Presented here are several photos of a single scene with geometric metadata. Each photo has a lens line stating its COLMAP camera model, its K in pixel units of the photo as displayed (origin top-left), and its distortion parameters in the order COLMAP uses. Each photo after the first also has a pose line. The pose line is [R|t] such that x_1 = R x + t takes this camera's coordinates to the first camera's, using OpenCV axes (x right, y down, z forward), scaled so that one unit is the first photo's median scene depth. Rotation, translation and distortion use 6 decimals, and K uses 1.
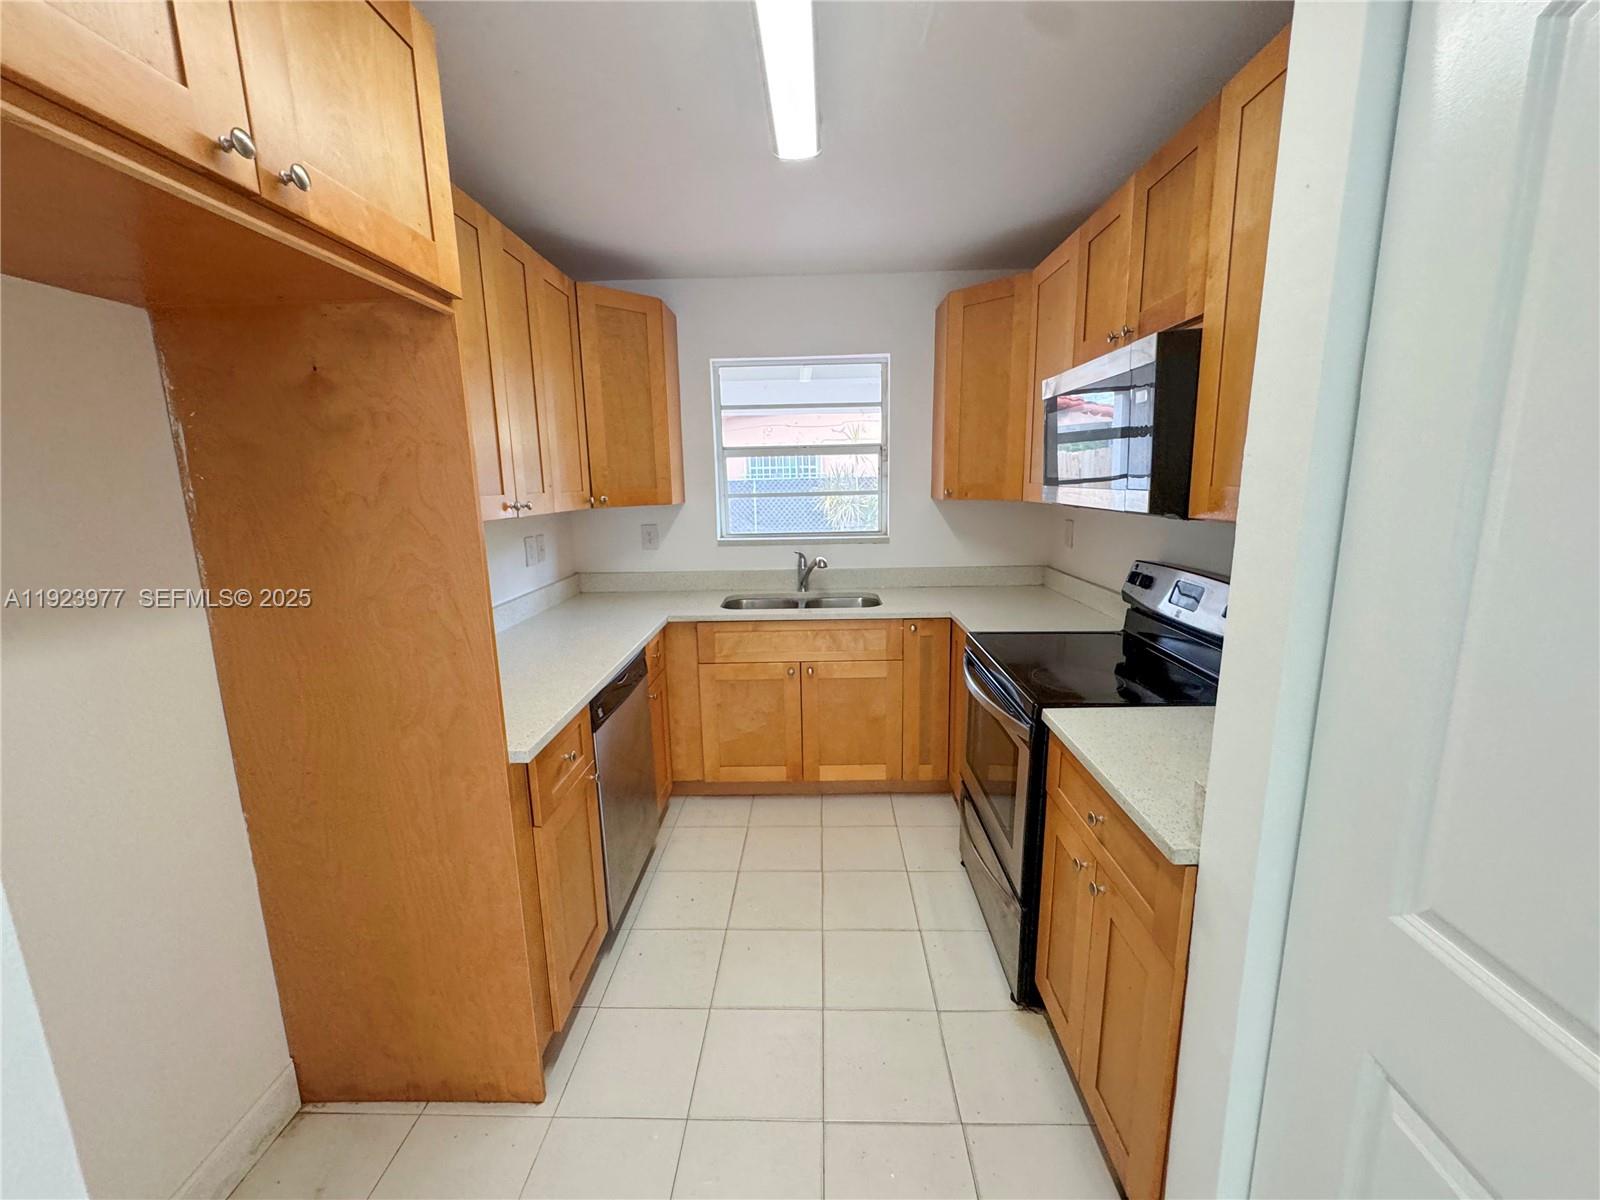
lens RADIAL K [[639.9, 0, 800.9], [0, 639.9, 596.0], [0, 0, 1]] dist [-0.004434, 0.000123]
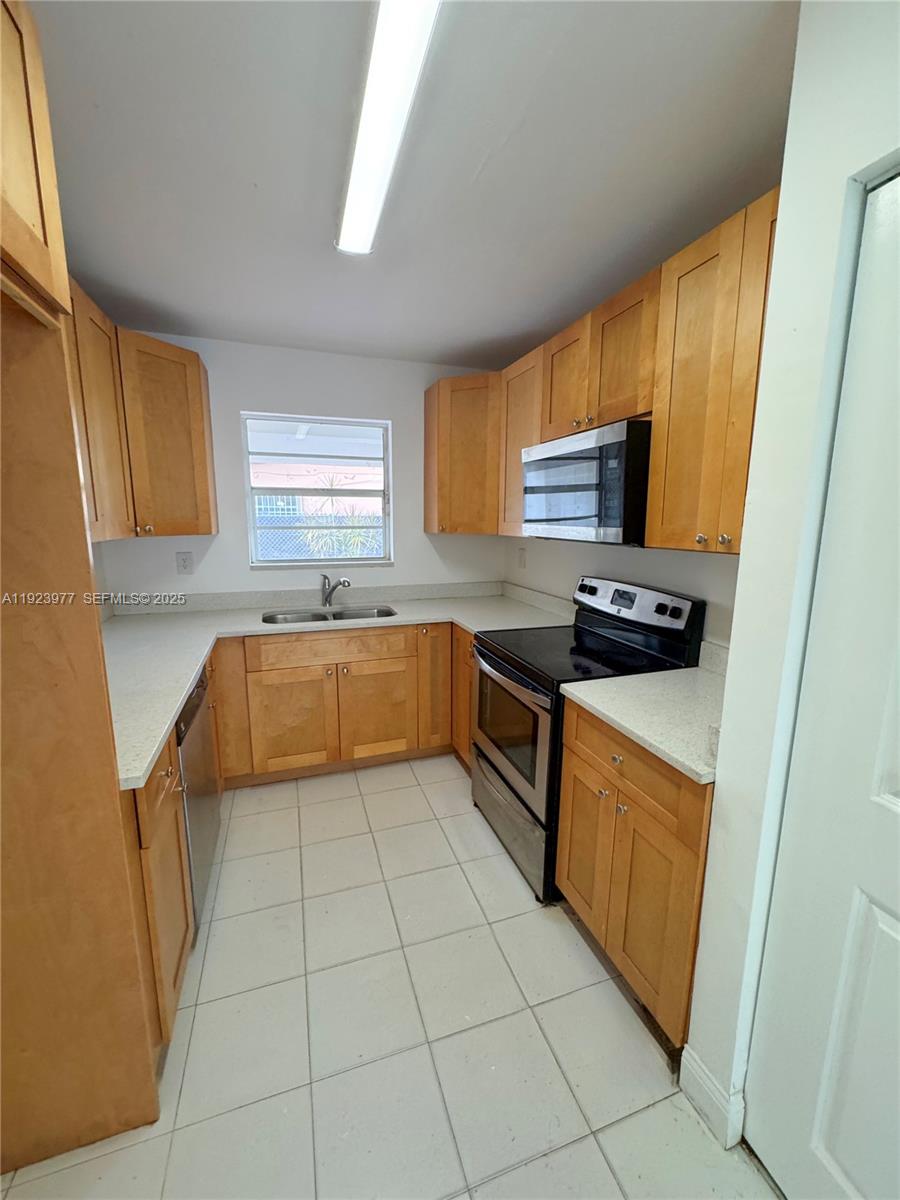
lens RADIAL K [[480.0, 0, 451.6], [0, 480.0, 598.3], [0, 0, 1]] dist [-0.004434, 0.000123]
pose [[0.937092, -0.033006, 0.347519, -0.135469], [0.039013, 0.999186, -0.010300, -0.005049], [-0.346896, 0.023210, 0.937617, 0.072985]]
